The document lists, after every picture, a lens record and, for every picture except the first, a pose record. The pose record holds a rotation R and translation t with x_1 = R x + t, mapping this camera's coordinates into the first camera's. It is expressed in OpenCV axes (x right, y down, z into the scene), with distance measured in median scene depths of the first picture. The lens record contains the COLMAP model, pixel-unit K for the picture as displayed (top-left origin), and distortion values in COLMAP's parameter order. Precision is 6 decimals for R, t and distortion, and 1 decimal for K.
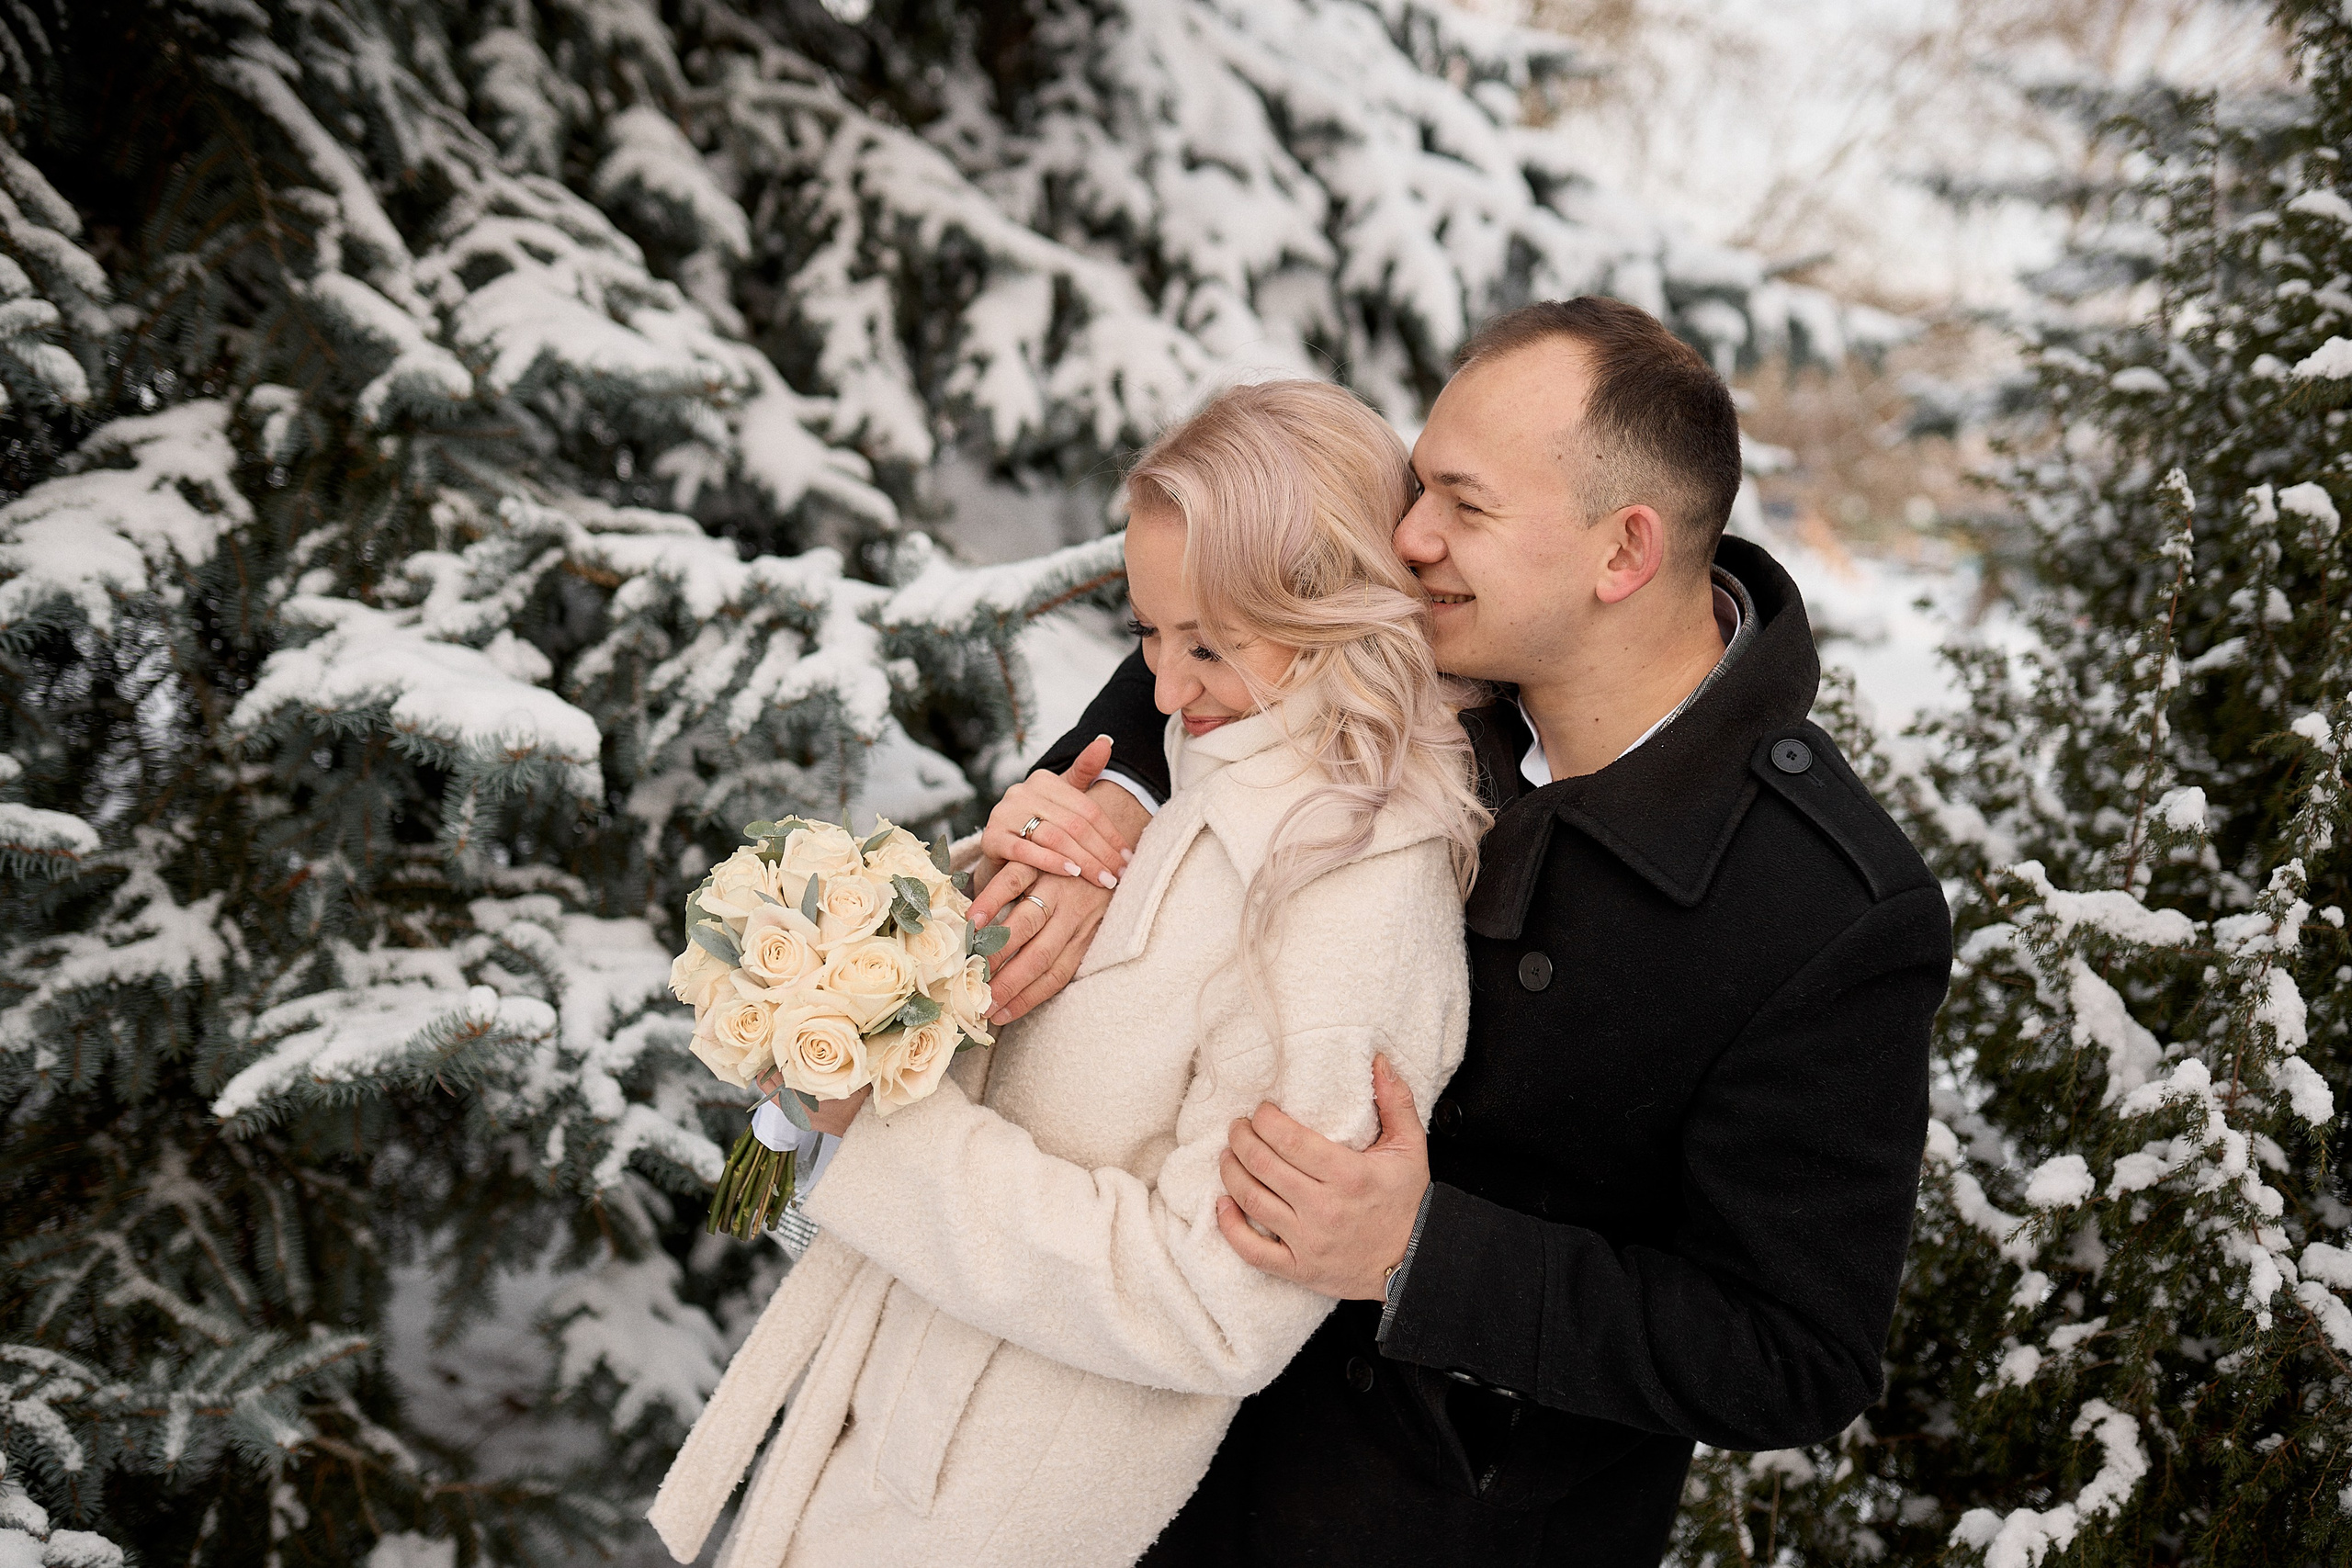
lens RADIAL K [[2236.7, 0, 1185.3], [0, 2236.7, 787.1], [0, 0, 1]] dist [-0.003176, 0.004763]
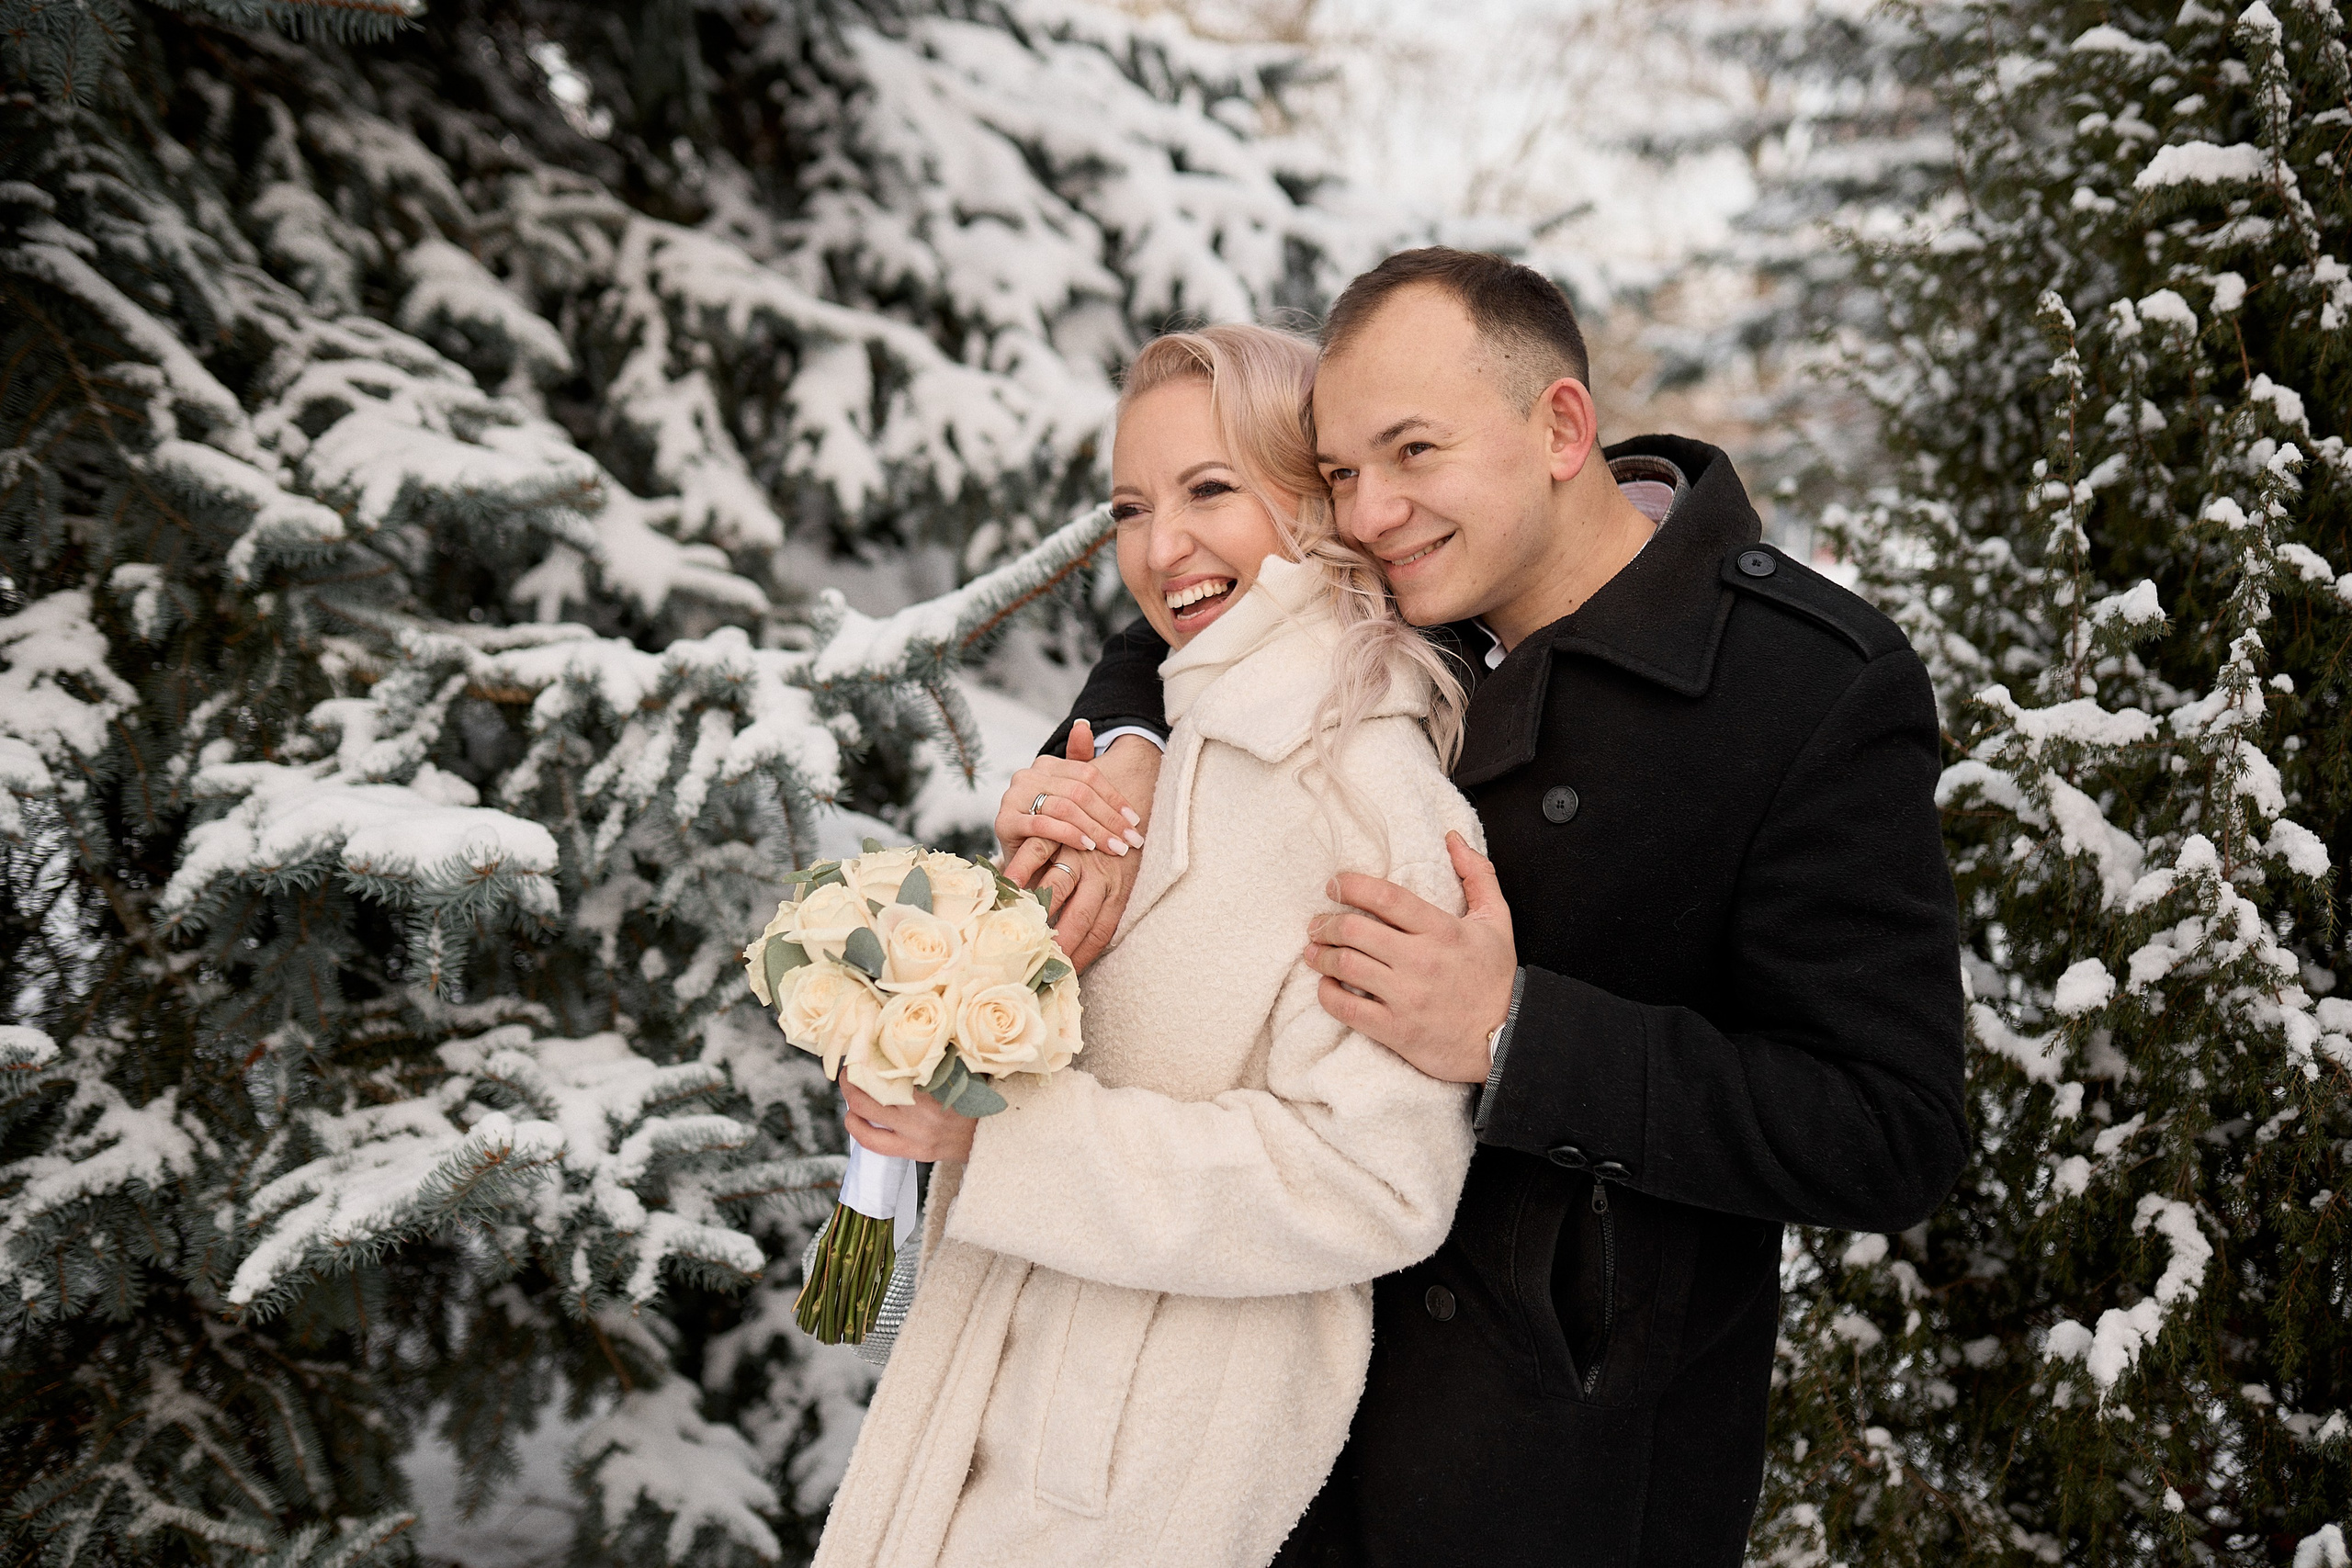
lens RADIAL K [[2241.1, 0, 1176.0], [0, 2241.1, 784.0], [0, 0, 1]] dist [-0.010284, 0.023076]
pose [[0.979082, -0.186296, 0.081804, -0.056099], [0.188869, 0.981687, -0.024870, 0.021377], [-0.075673, 0.039800, 0.996338, 0.001918]]
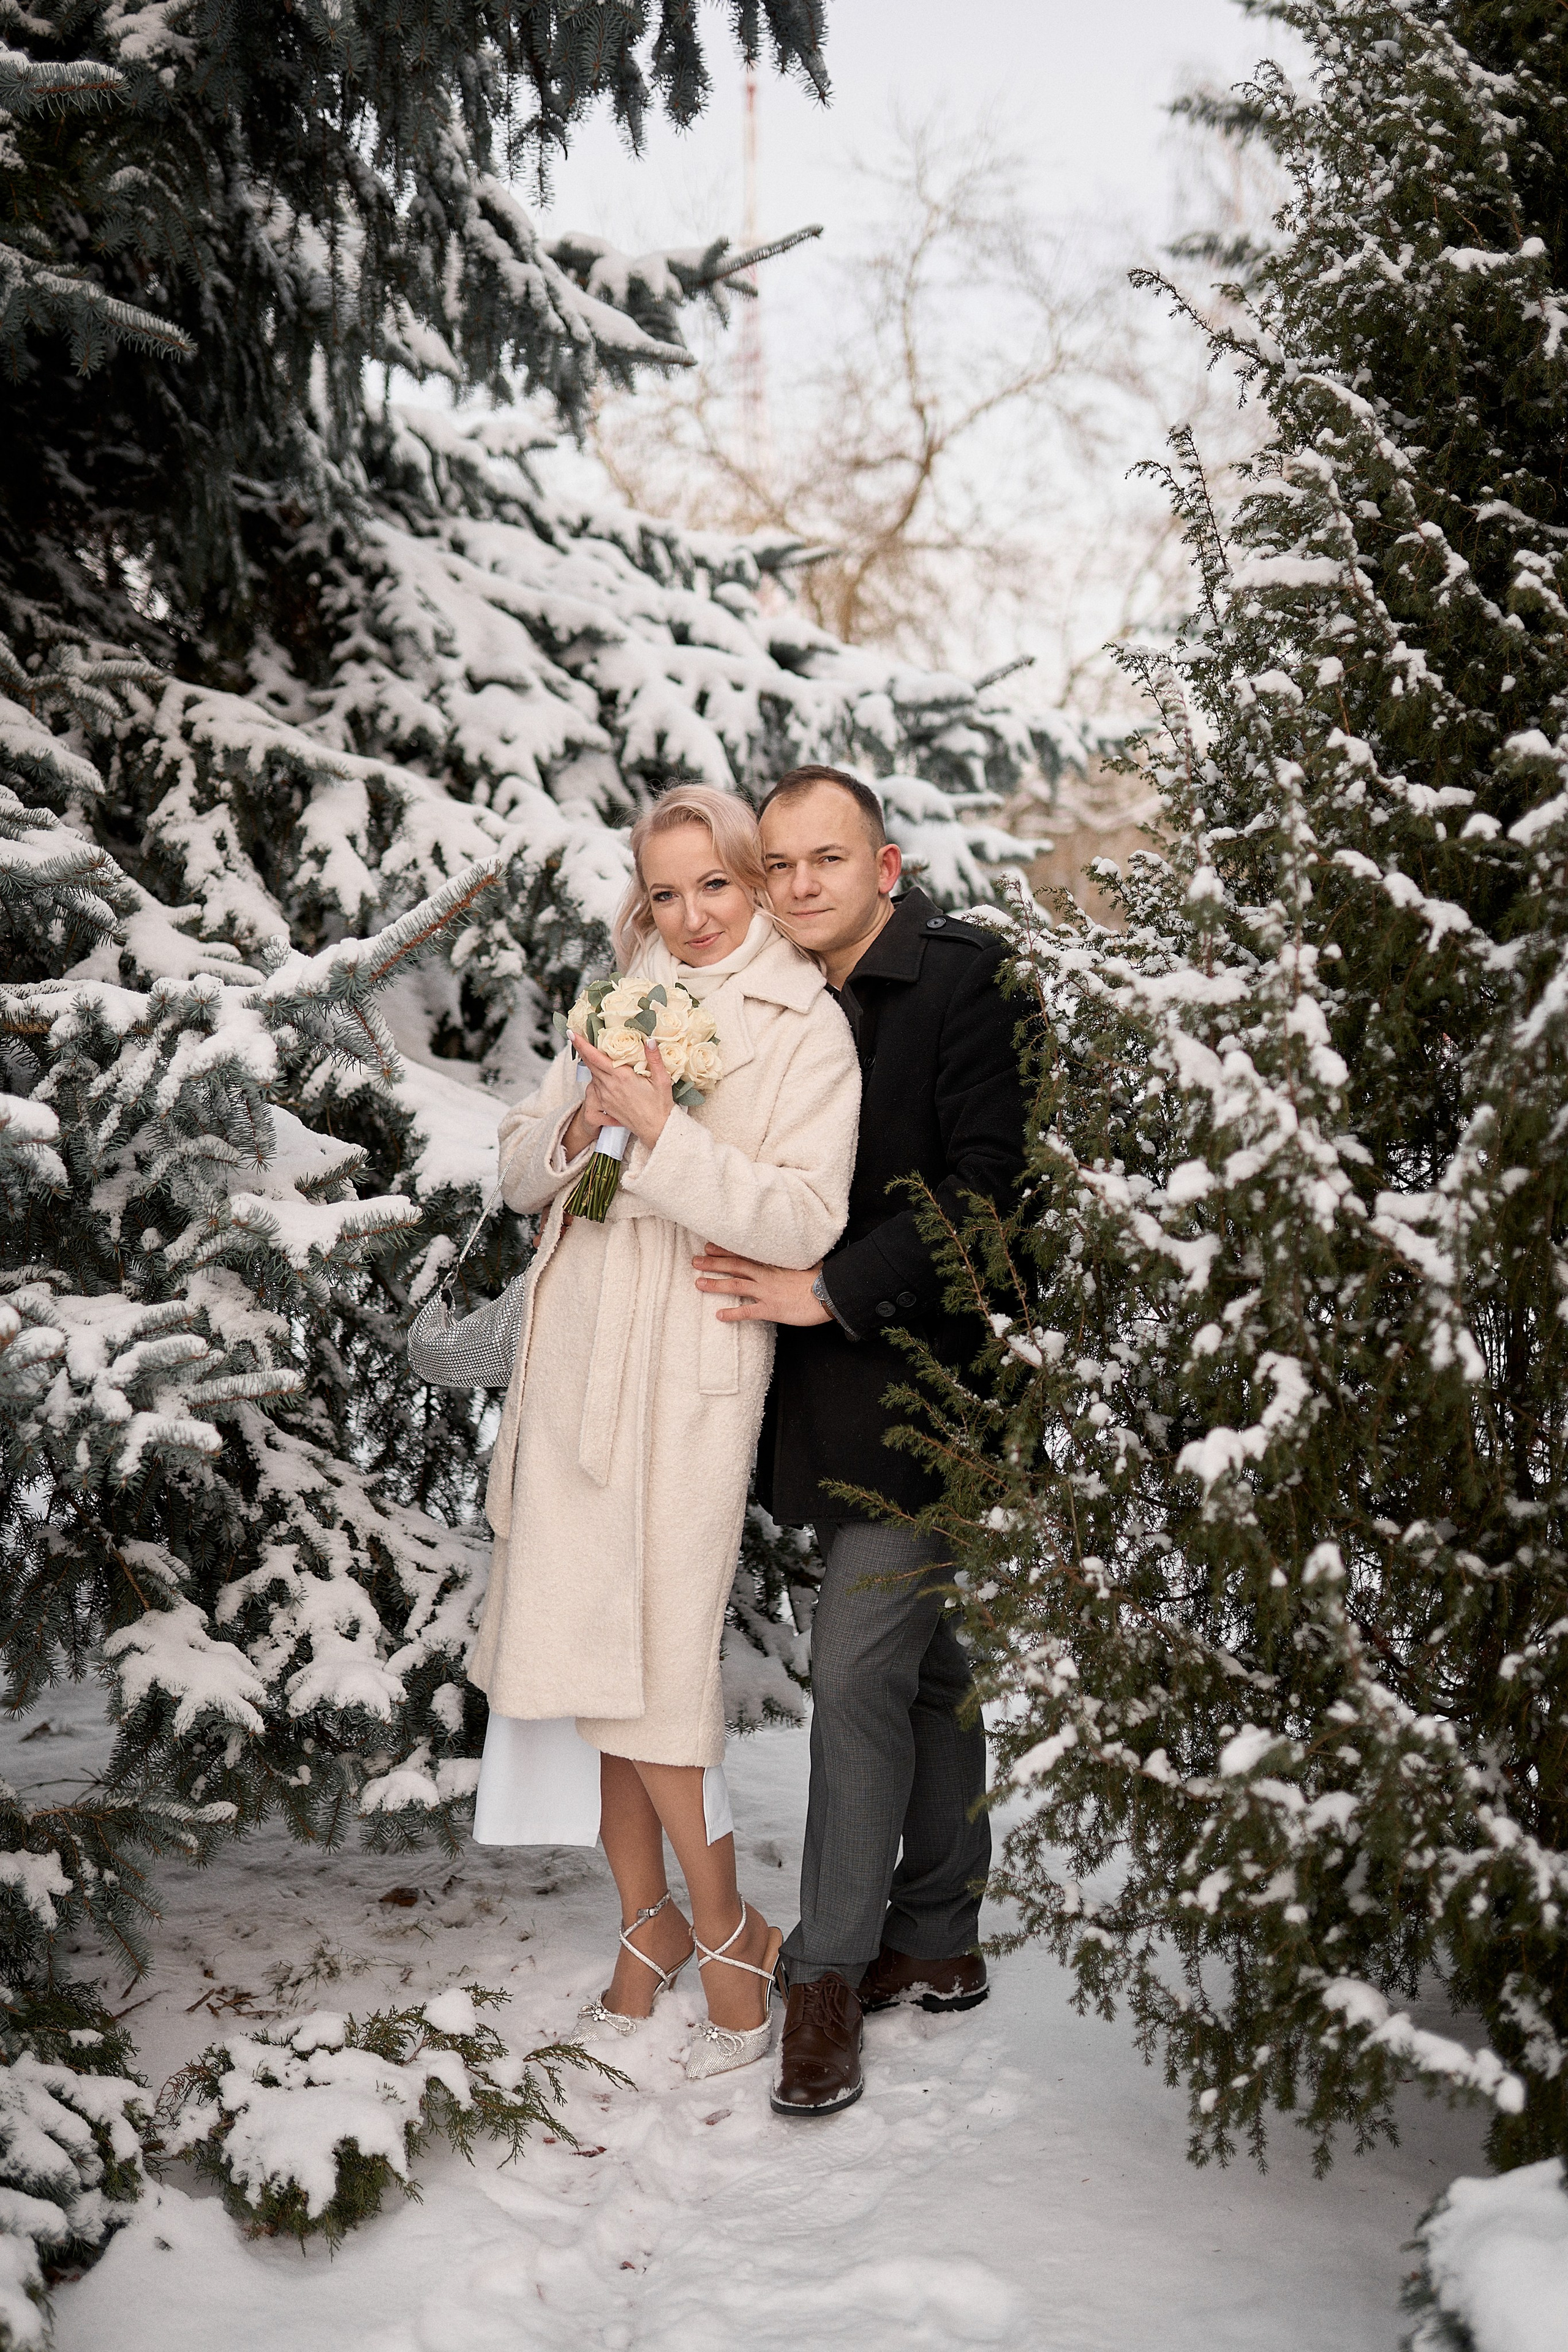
lens RADIAL K [[2241.3, 0, 770.6], [0, 2241.3, 1181.8], [0, 0, 1]] dist [-0.010284, 0.023076]
pose [[0.976672, -0.202996, 0.070033, 0.031500], [0.208075, 0.975233, -0.075007, 0.151667], [-0.053073, 0.087829, 0.994721, -0.231794]]
